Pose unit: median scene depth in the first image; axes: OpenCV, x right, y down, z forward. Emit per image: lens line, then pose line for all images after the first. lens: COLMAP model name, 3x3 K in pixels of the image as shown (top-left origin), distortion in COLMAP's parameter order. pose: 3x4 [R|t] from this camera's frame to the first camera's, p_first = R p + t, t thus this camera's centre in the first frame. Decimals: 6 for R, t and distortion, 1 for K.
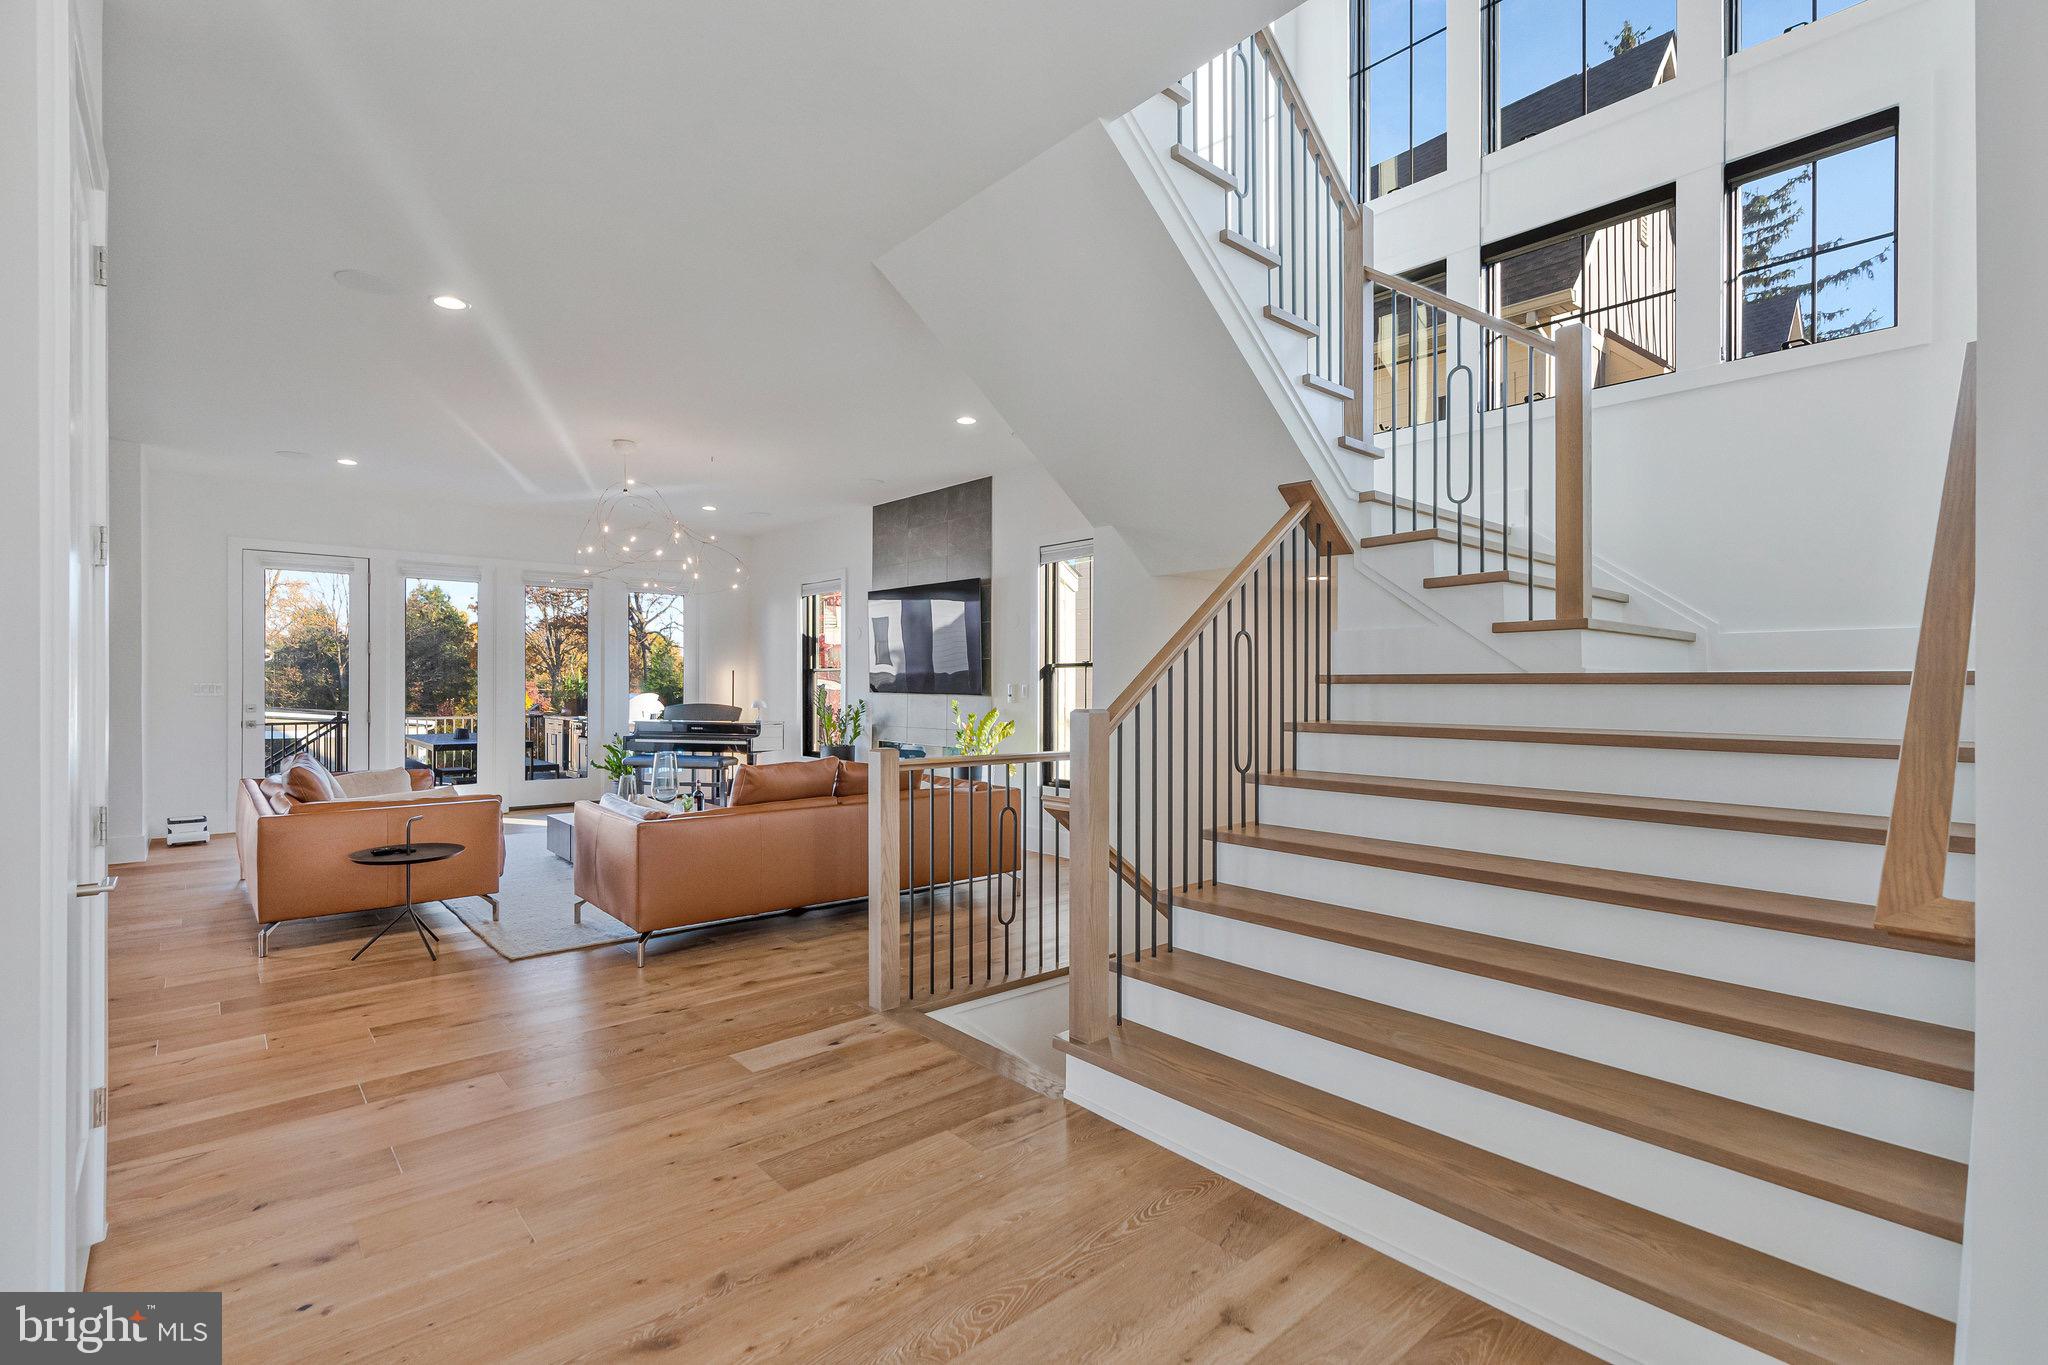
lens RADIAL K [[947.5, 0, 1009.8], [0, 947.5, 671.0], [0, 0, 1]] dist [-0.001352, -0.000257]
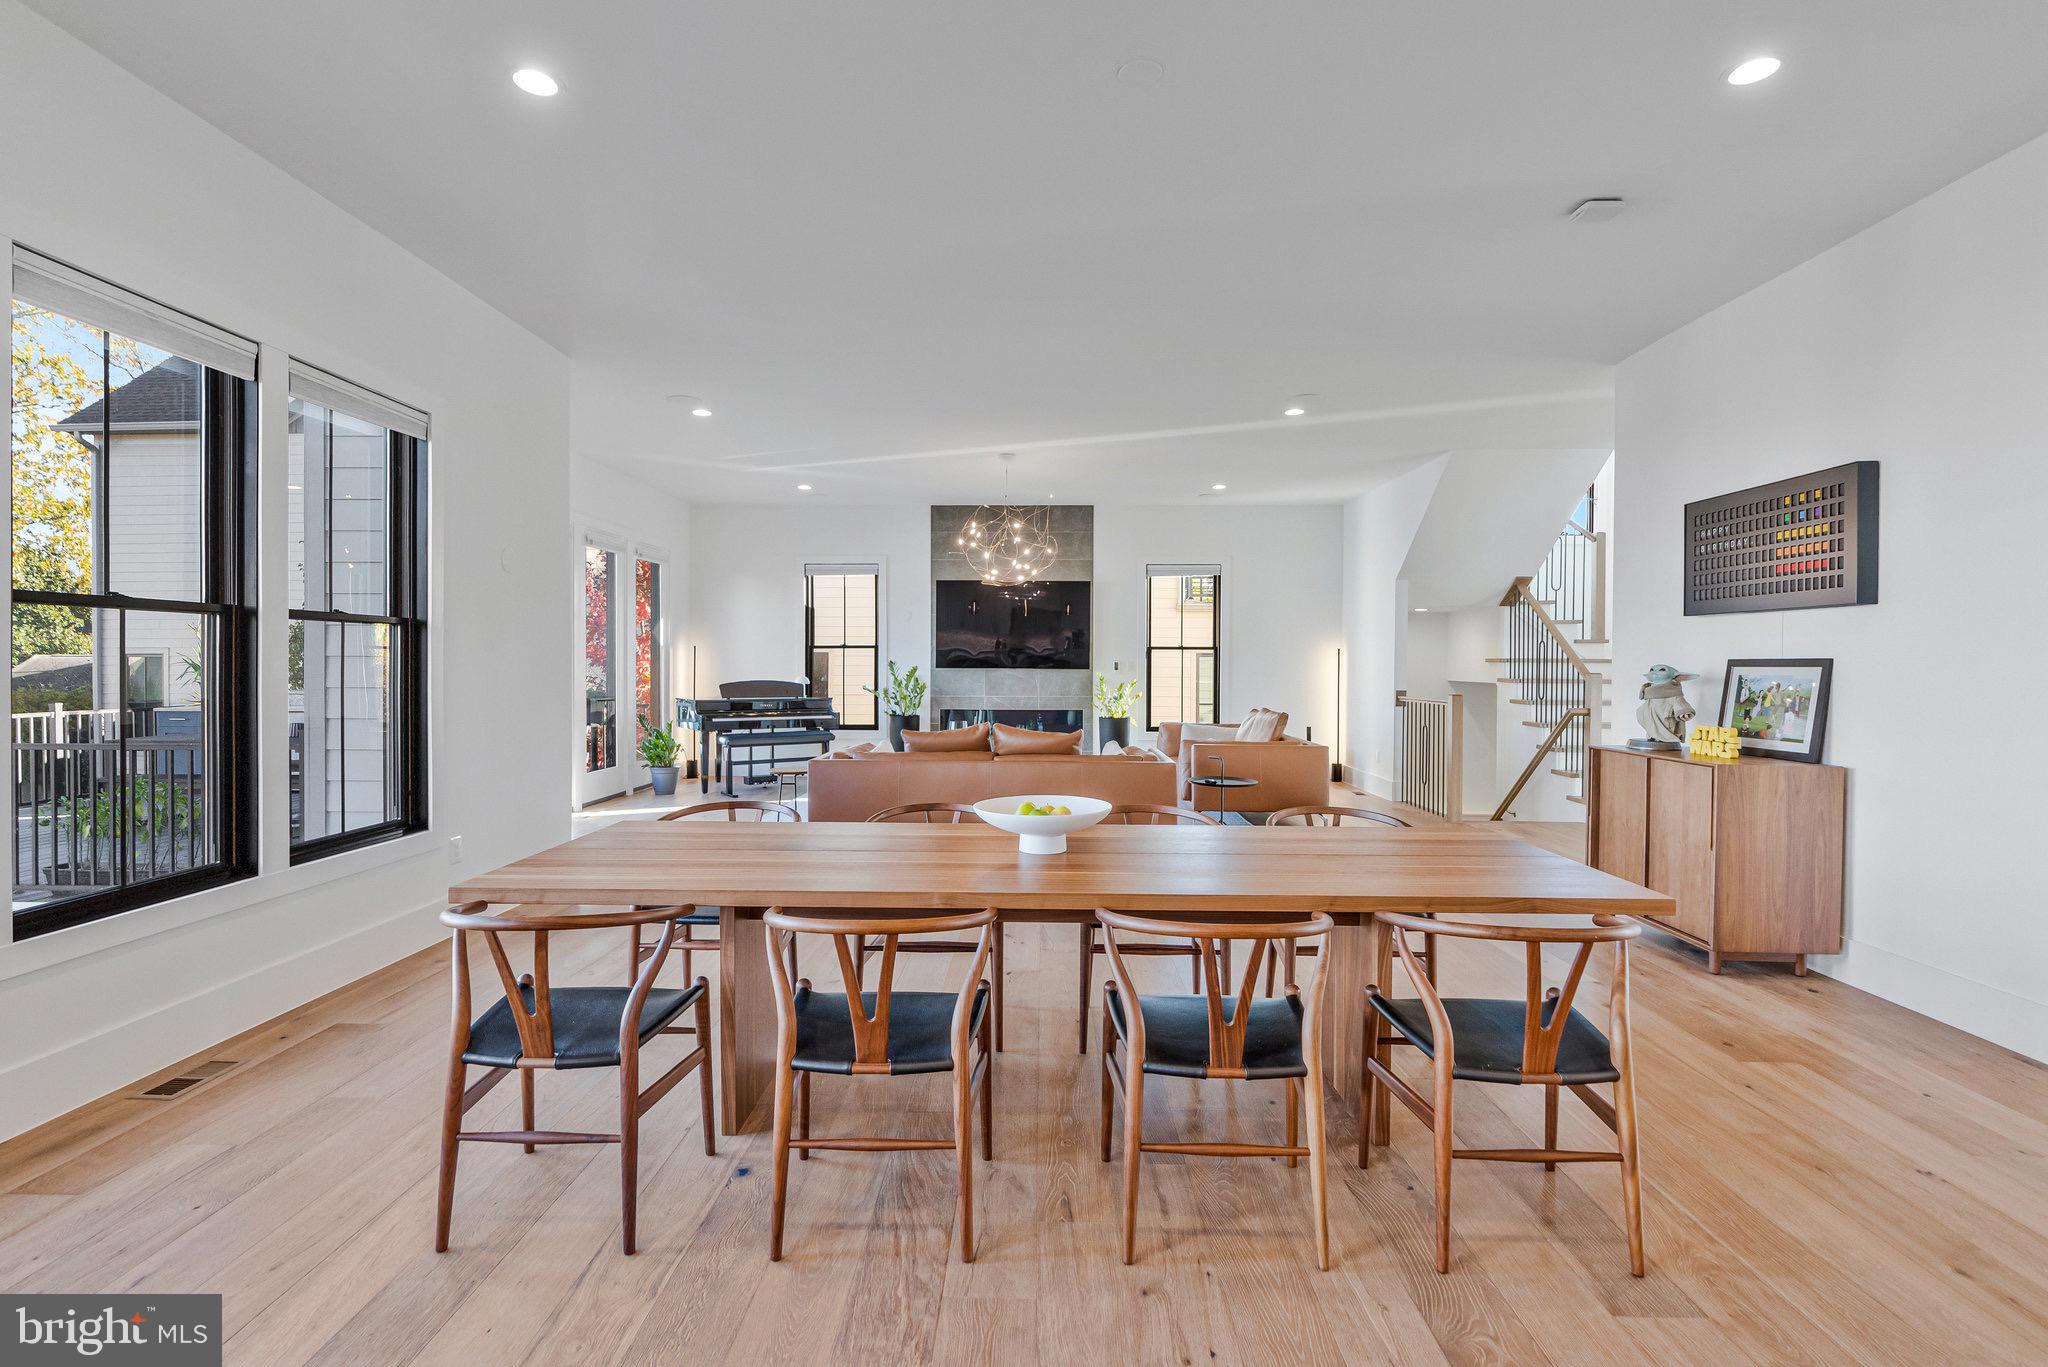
lens RADIAL K [[966.5, 0, 1033.2], [0, 966.5, 693.7], [0, 0, 1]] dist [0.002015, 0.000529]
pose [[0.655199, -0.027459, 0.754957, -1.061859], [-0.009312, 0.998970, 0.044417, 0.002172], [-0.755399, -0.036132, 0.654268, 0.139912]]
